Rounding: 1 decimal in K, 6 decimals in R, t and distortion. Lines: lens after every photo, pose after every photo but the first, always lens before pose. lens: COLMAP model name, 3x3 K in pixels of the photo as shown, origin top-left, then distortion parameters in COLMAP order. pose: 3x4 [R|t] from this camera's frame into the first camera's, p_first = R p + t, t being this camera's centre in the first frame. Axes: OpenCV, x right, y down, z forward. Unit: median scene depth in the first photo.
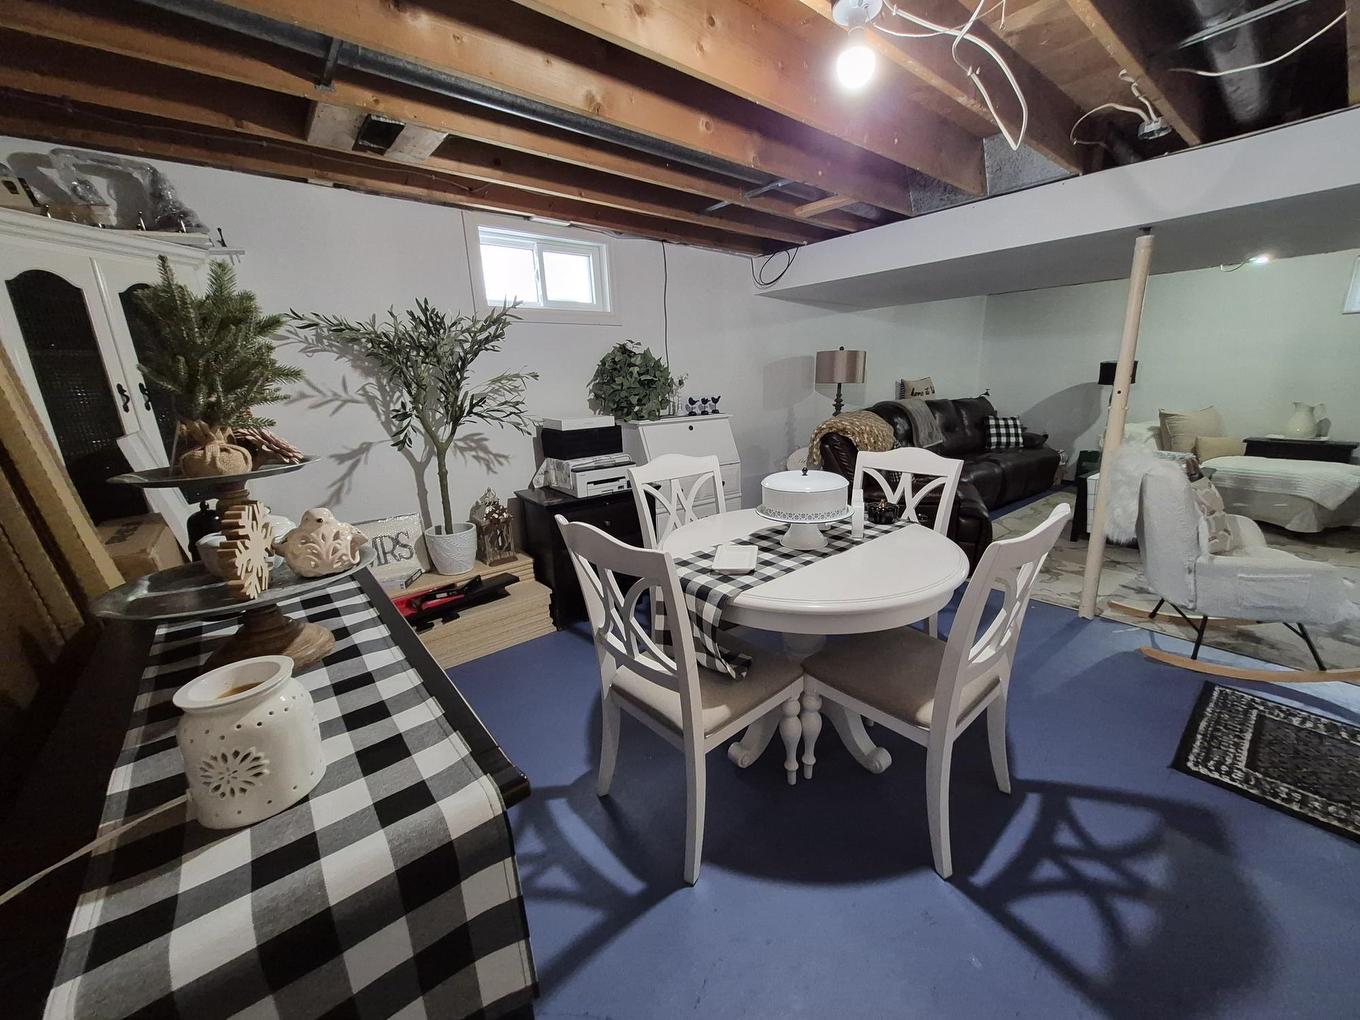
lens RADIAL K [[532.2, 0, 704.6], [0, 532.2, 506.9], [0, 0, 1]] dist [-0.000414, -0.000415]
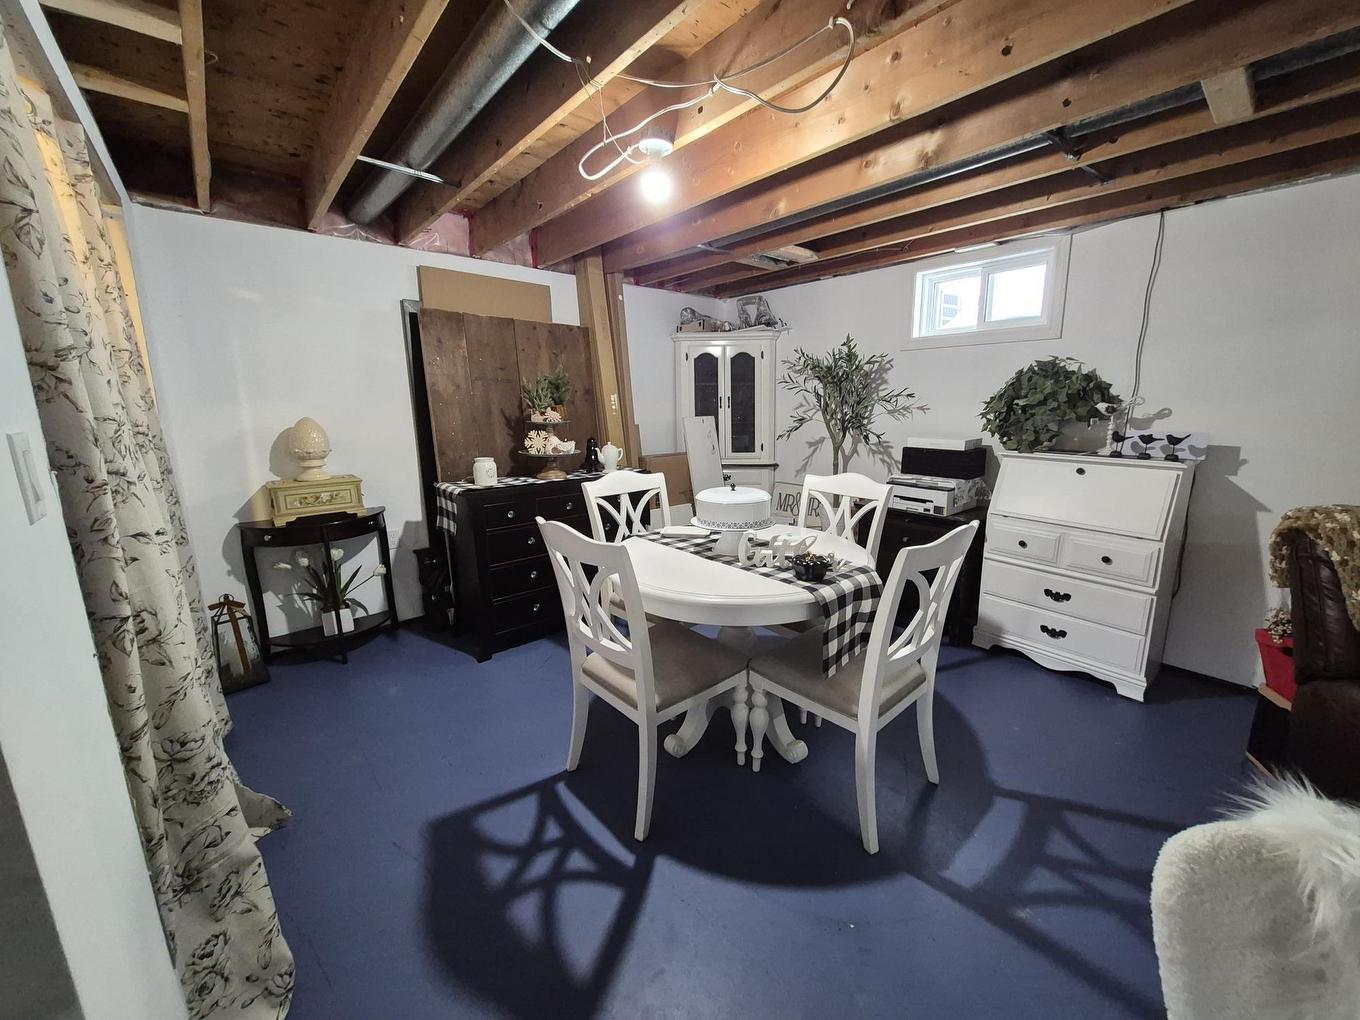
lens RADIAL K [[532.2, 0, 704.6], [0, 532.2, 506.9], [0, 0, 1]] dist [-0.000414, -0.000415]
pose [[0.019618, 0.226566, -0.973798, 1.171284], [-0.239051, 0.946799, 0.215468, -0.231111], [0.970809, 0.228560, 0.072735, 0.772601]]
